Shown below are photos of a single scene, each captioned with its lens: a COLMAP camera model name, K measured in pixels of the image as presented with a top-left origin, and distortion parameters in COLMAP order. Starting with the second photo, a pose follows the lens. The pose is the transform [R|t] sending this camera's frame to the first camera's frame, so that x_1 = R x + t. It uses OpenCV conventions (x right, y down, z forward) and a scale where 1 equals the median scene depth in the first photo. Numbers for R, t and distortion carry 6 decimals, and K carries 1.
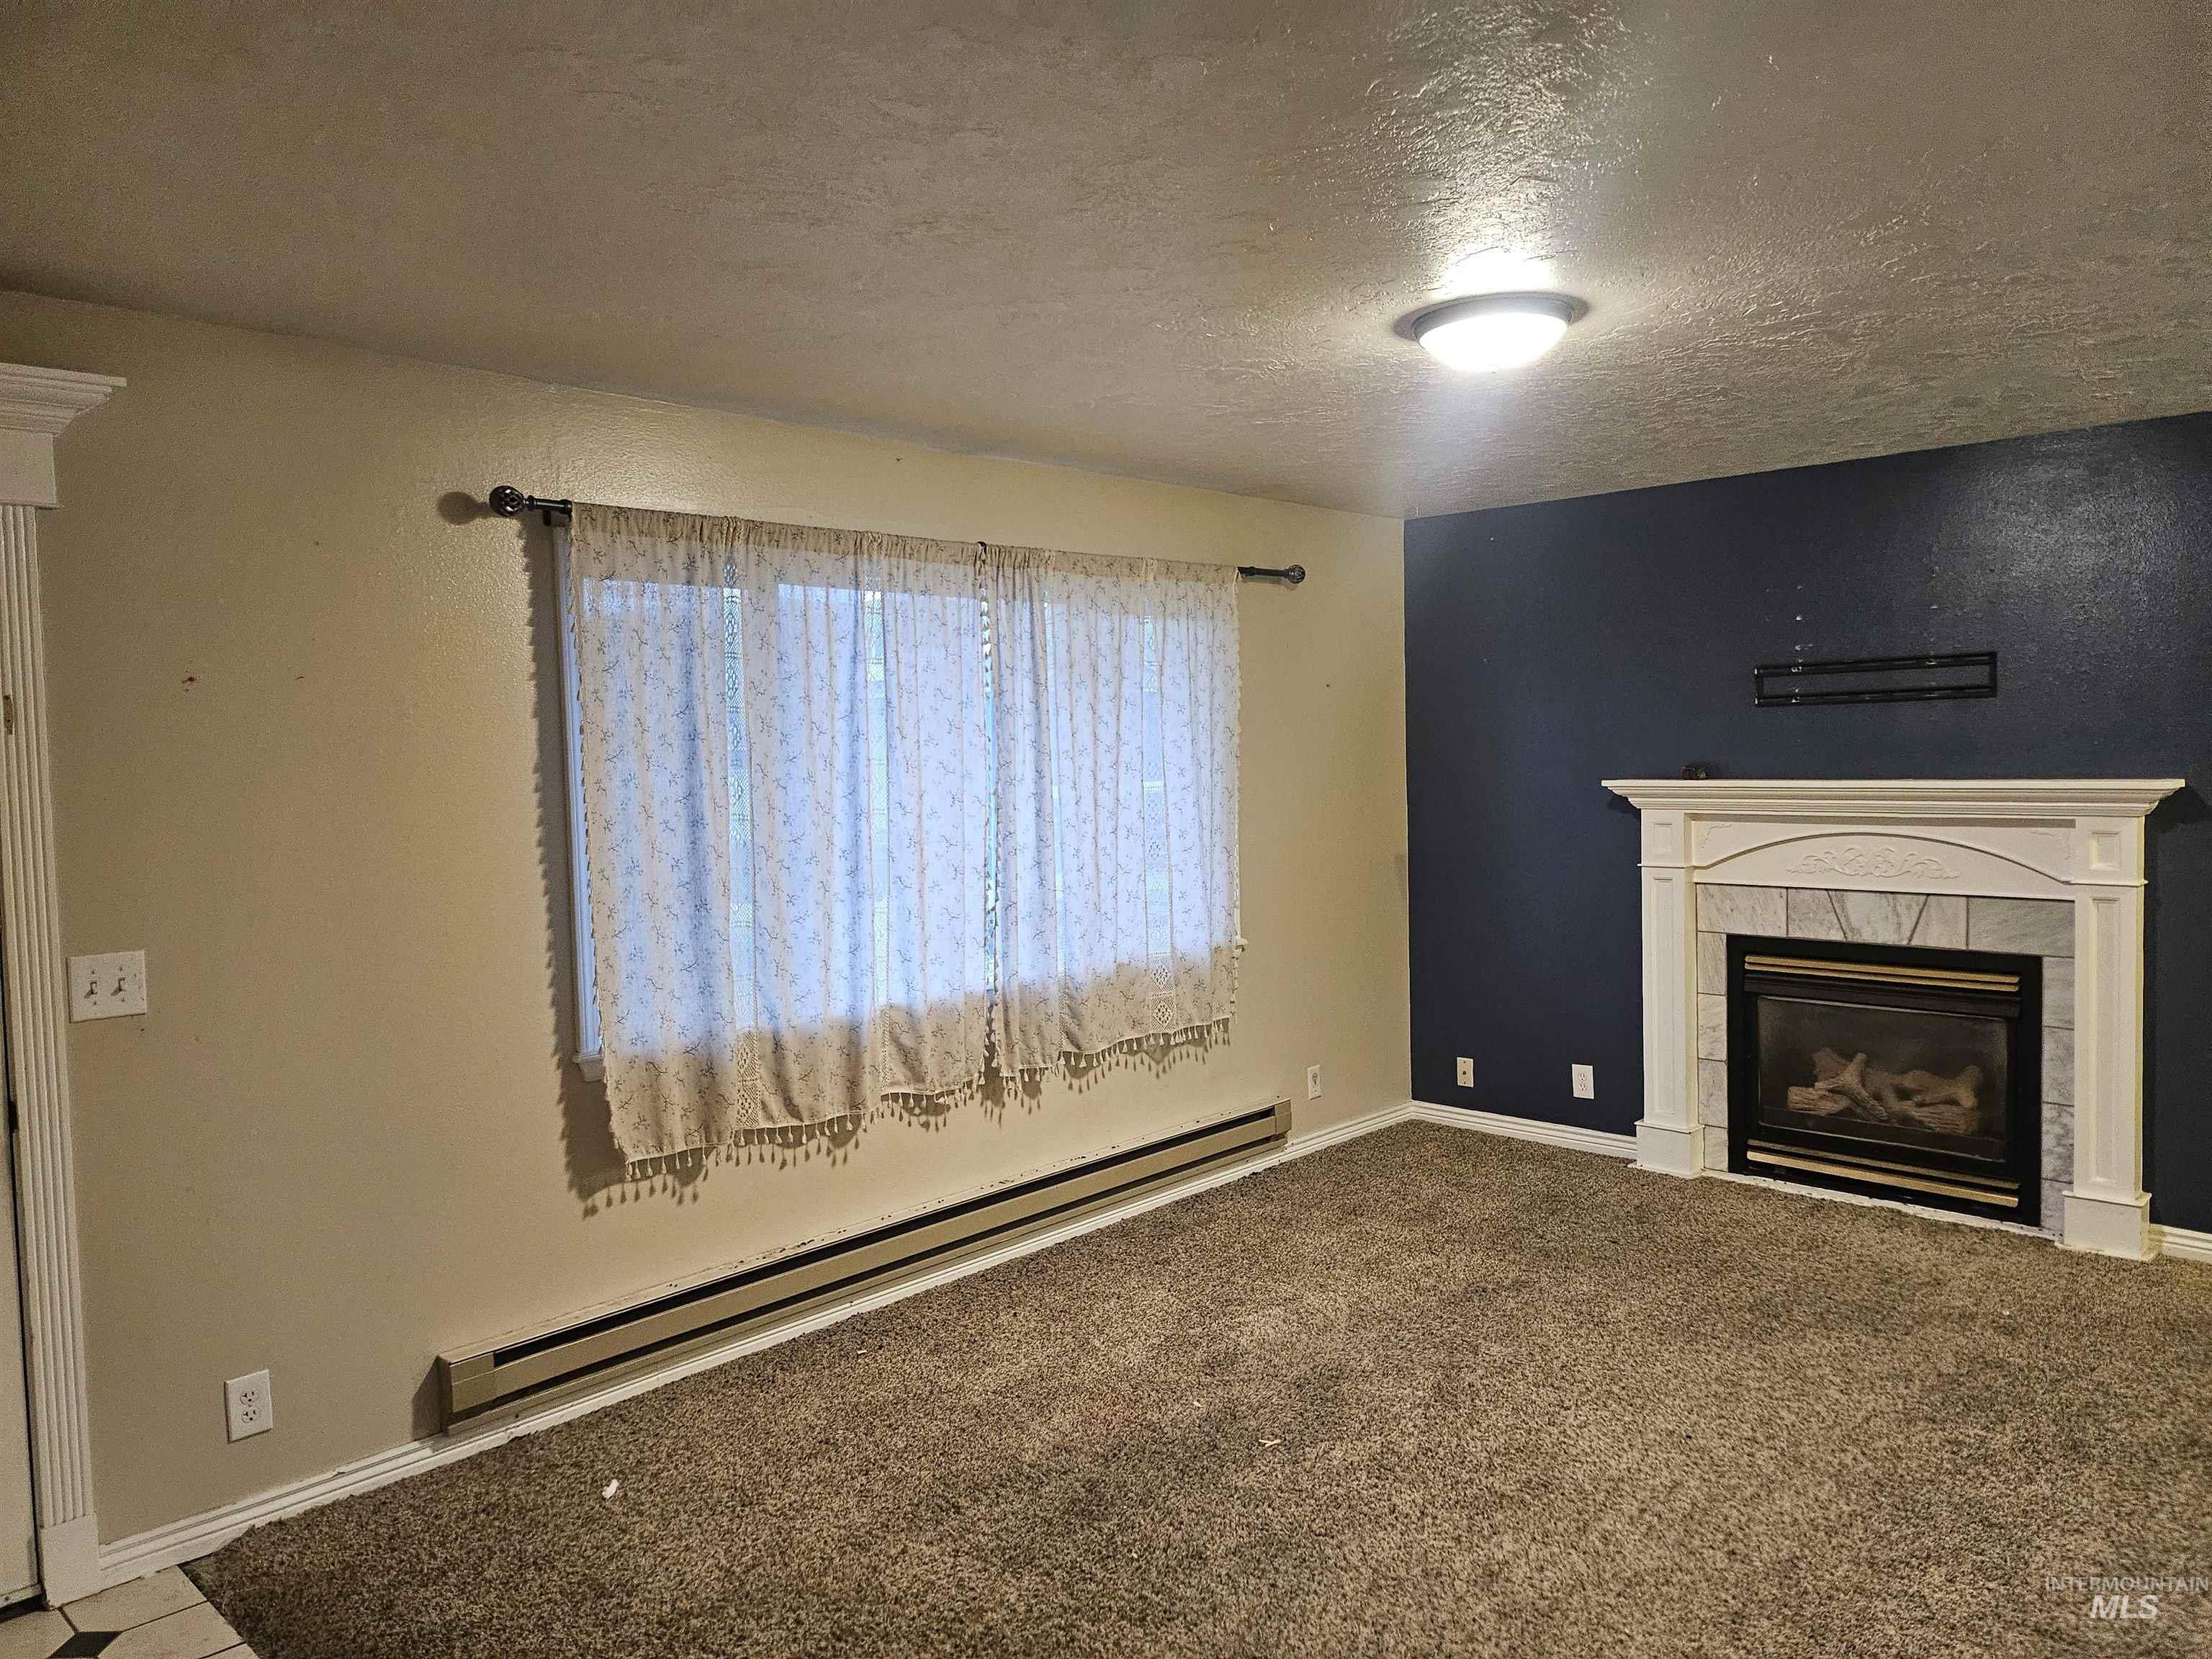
lens RADIAL K [[1549.4, 0, 1119.0], [0, 1549.4, 901.1], [0, 0, 1]] dist [0.081107, -0.107144]
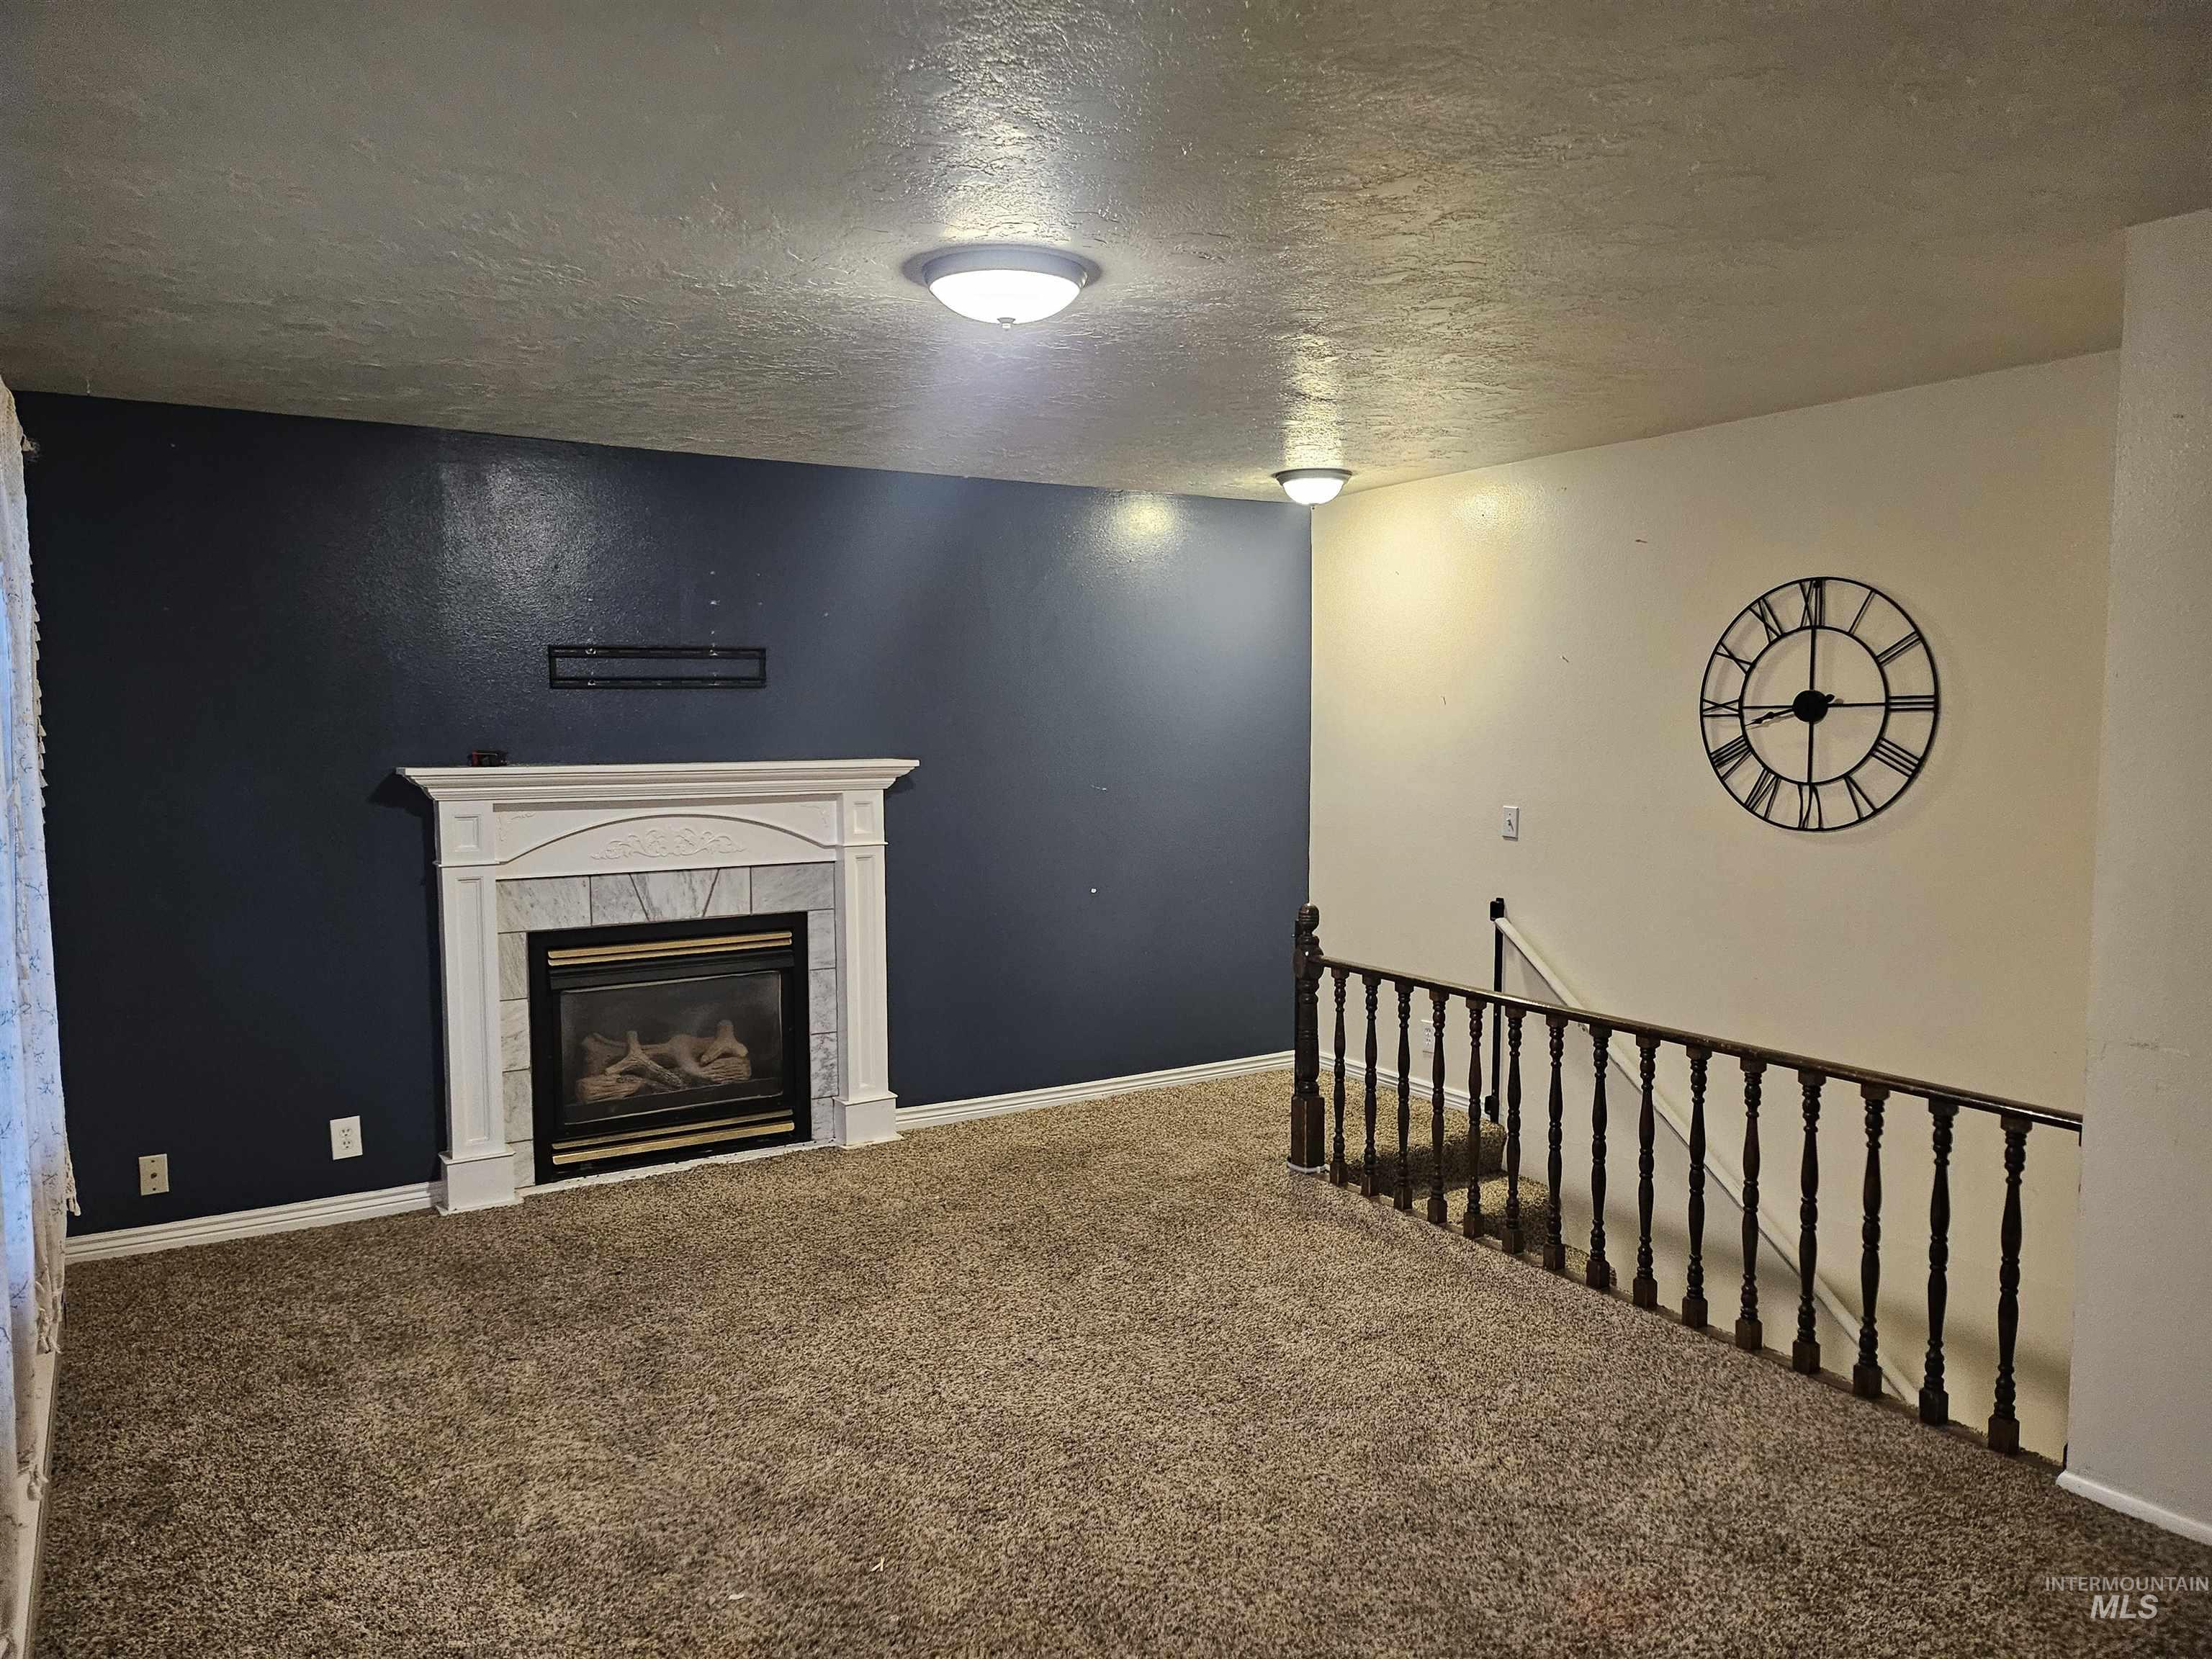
lens RADIAL K [[1549.4, 0, 1119.0], [0, 1549.4, 901.1], [0, 0, 1]] dist [0.081107, -0.107144]
pose [[0.244887, -0.099485, 0.964434, -0.445522], [0.096109, 0.992313, 0.077957, -0.038006], [-0.964776, 0.073600, 0.252566, 0.449237]]
